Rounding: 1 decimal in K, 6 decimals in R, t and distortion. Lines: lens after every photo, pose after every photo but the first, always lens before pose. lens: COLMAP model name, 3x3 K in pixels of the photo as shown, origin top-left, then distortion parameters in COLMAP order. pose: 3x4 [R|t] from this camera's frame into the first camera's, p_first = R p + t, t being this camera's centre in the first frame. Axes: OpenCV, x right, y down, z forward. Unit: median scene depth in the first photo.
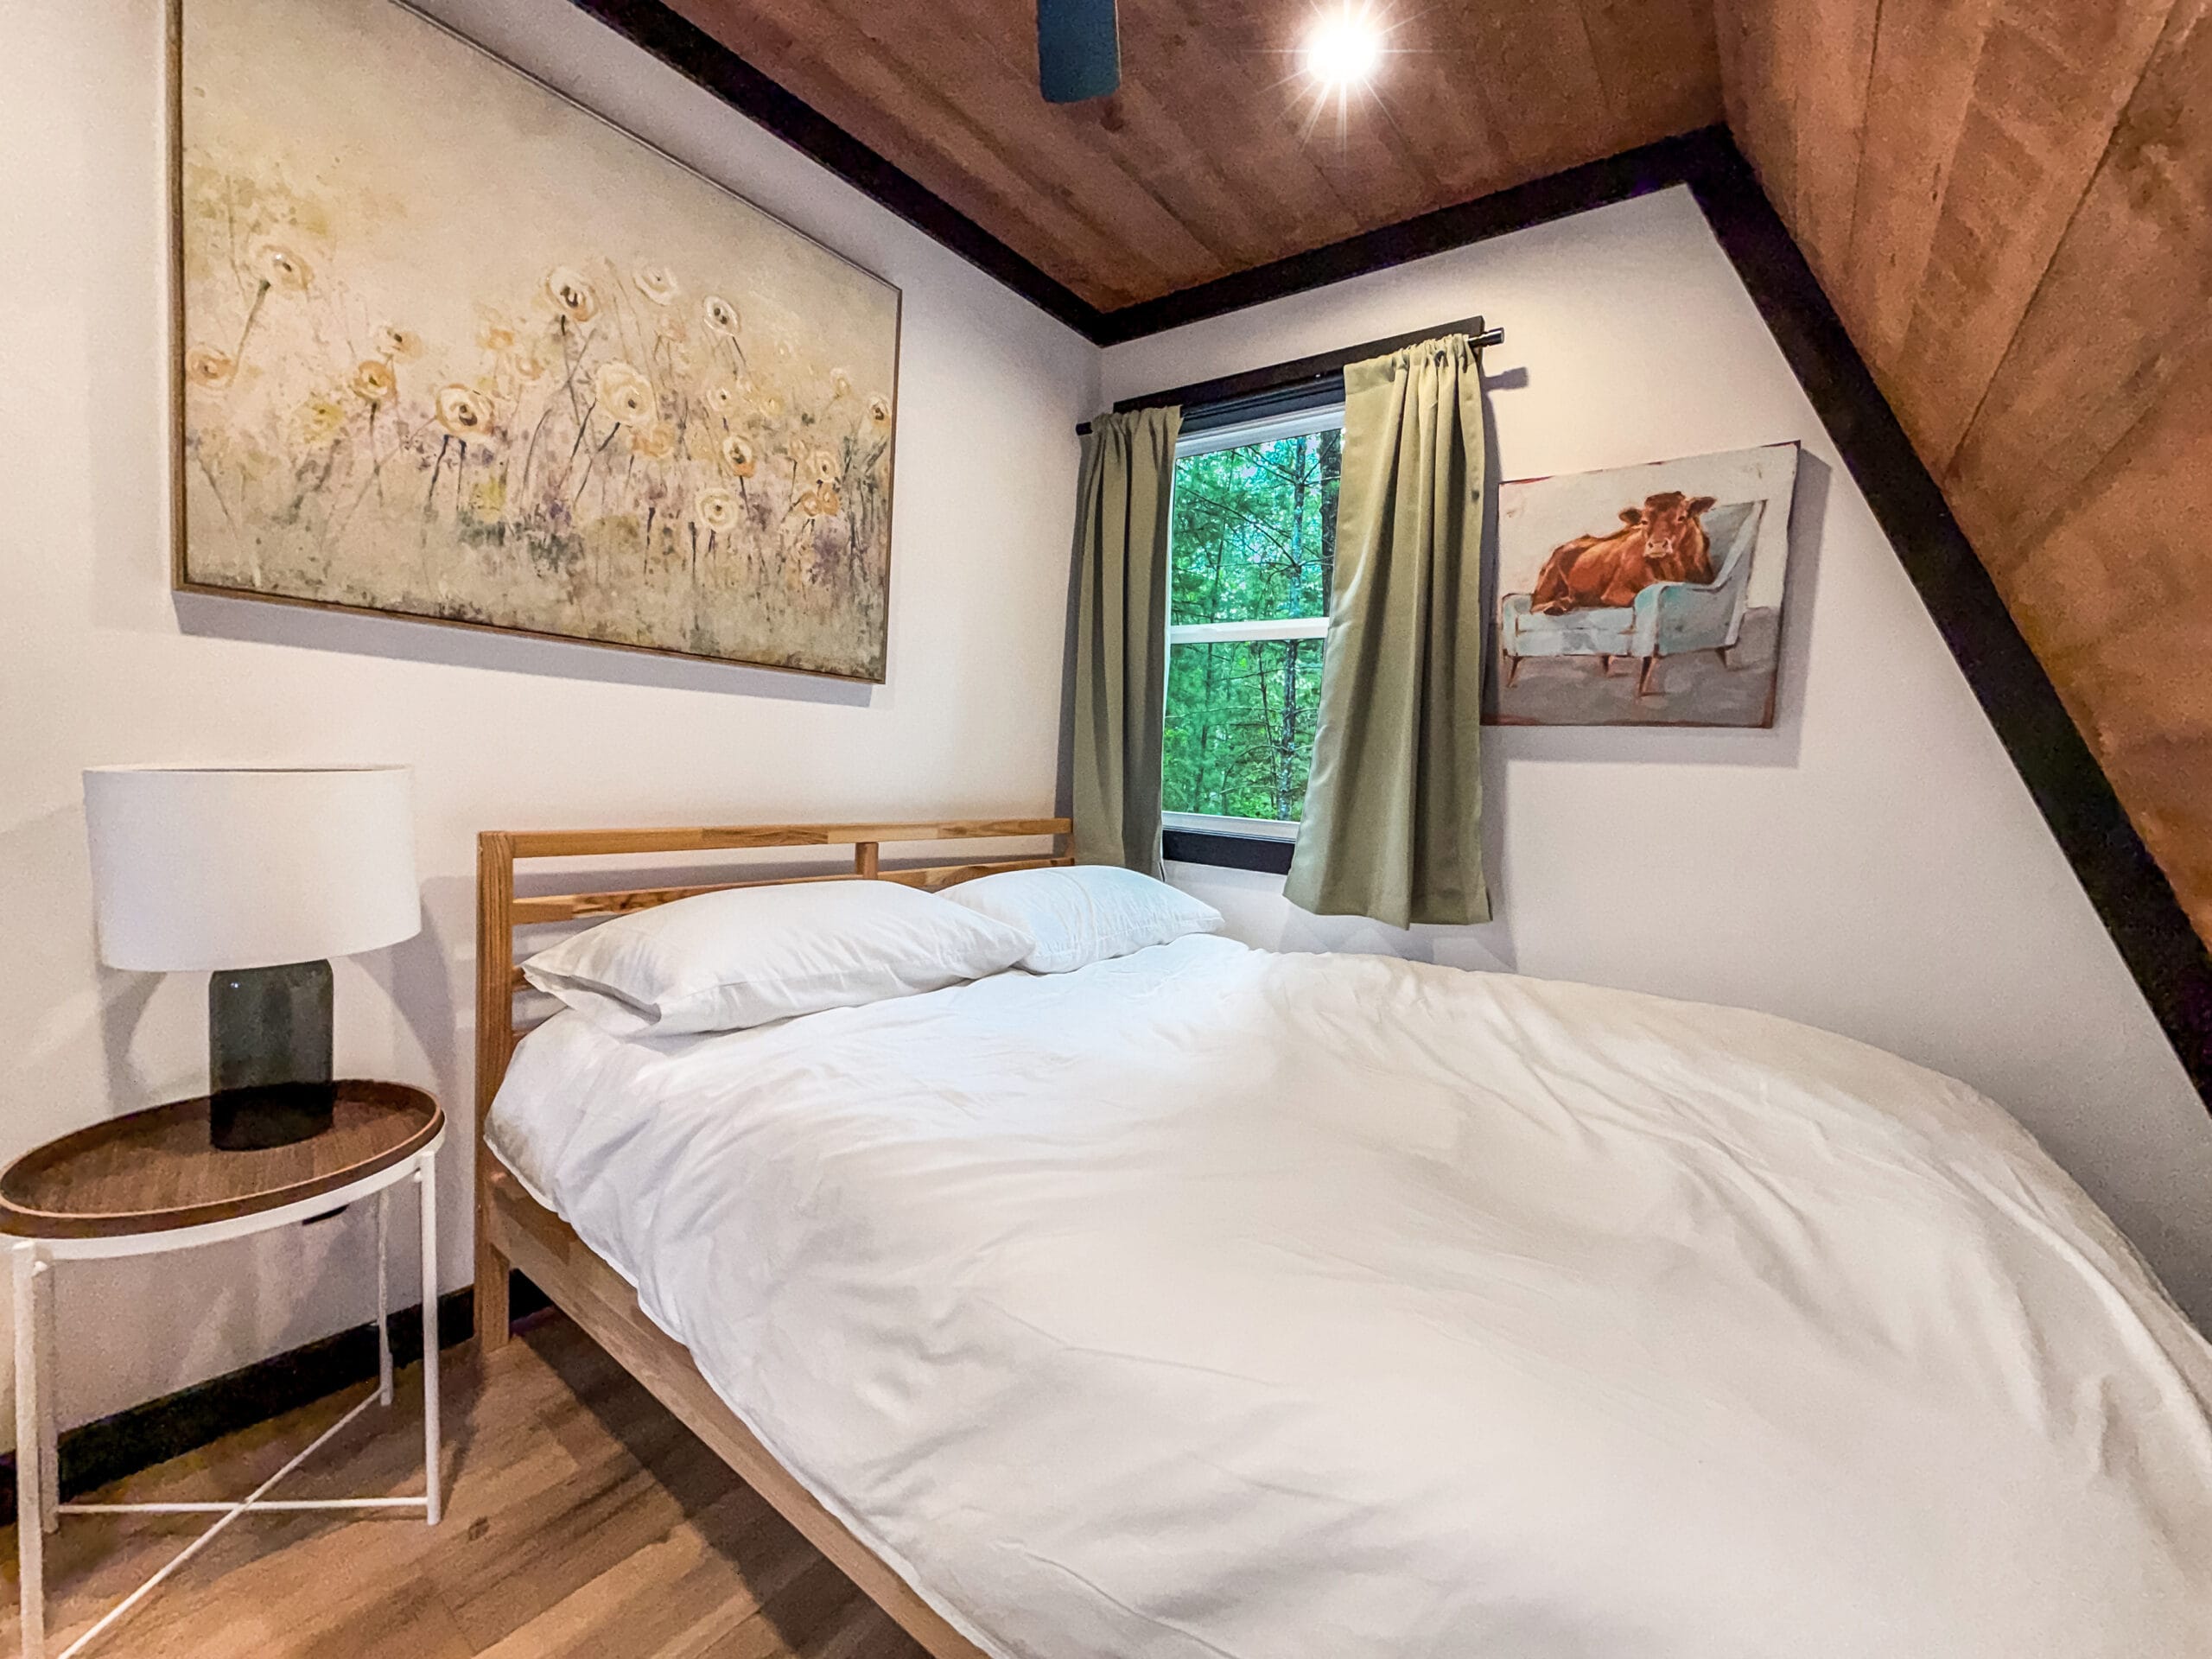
lens RADIAL K [[912.8, 0, 1102.9], [0, 912.8, 831.3], [0, 0, 1]] dist [-0.000147, -0.000197]
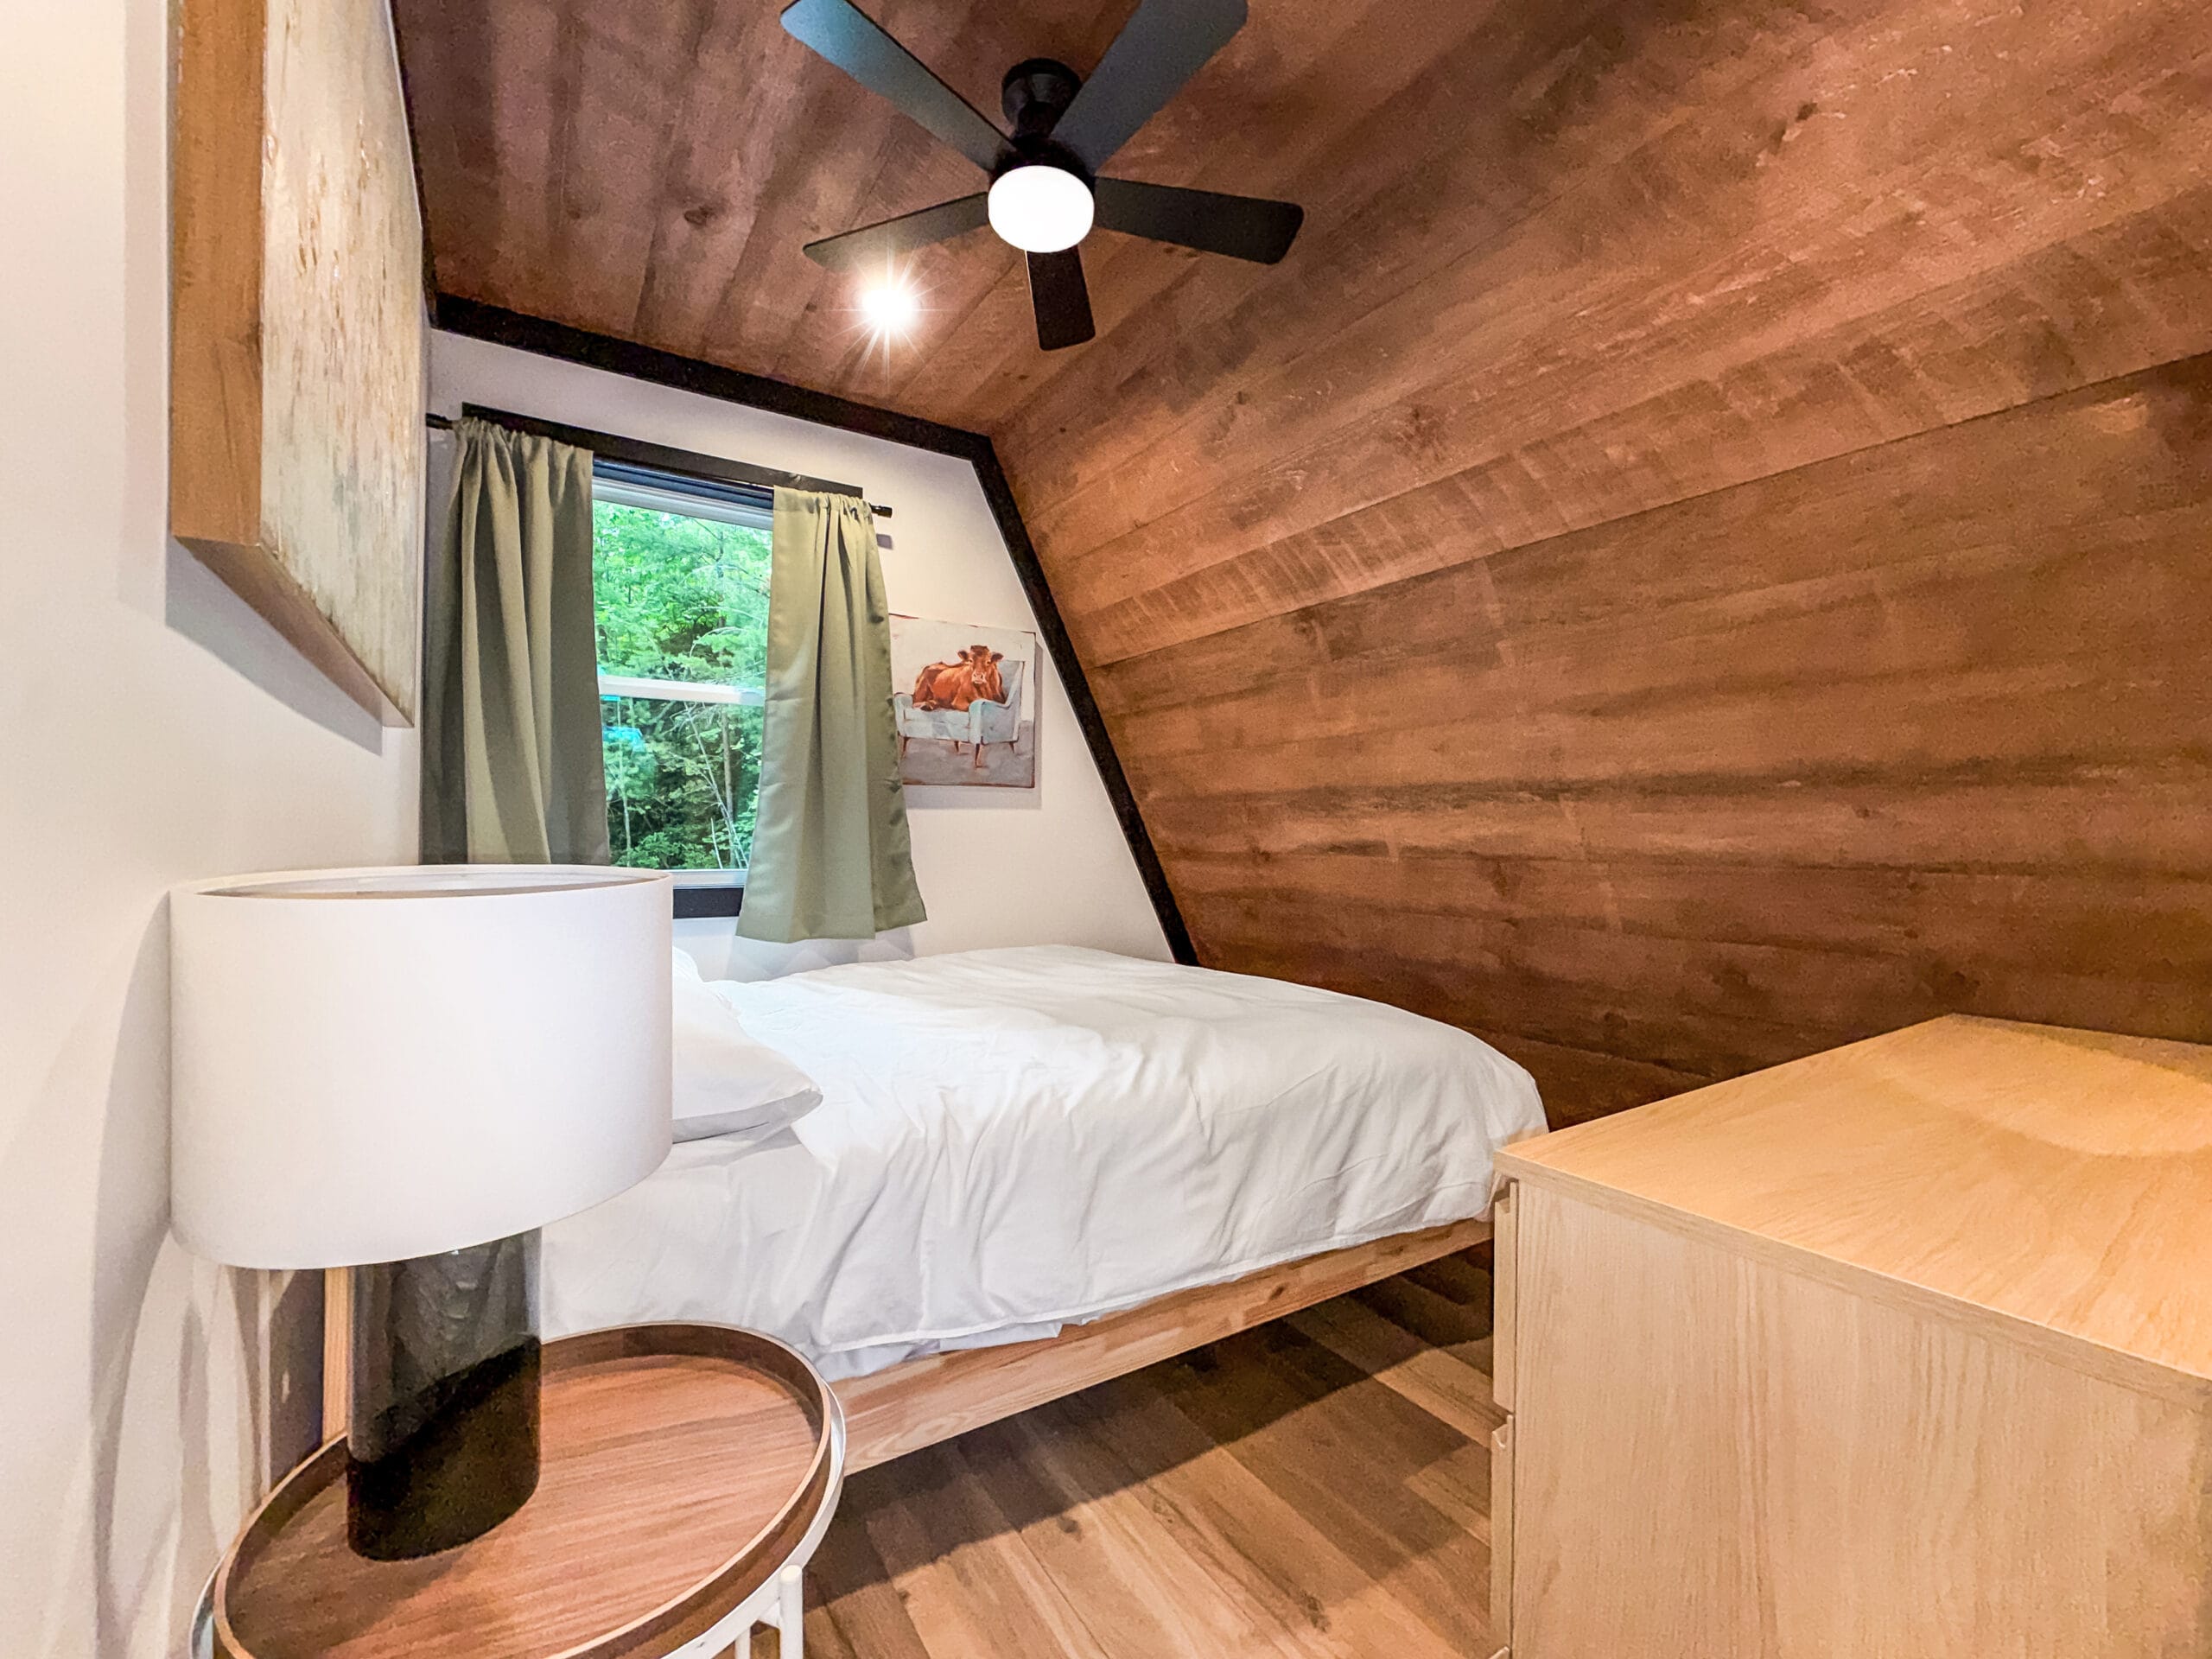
lens RADIAL K [[912.8, 0, 1100.1], [0, 912.8, 831.6], [0, 0, 1]] dist [-0.000147, -0.000197]
pose [[0.344812, -0.048332, 0.937427, -1.476026], [0.084789, 0.996195, 0.020174, -0.086997], [-0.934834, 0.072527, 0.347598, 0.424060]]
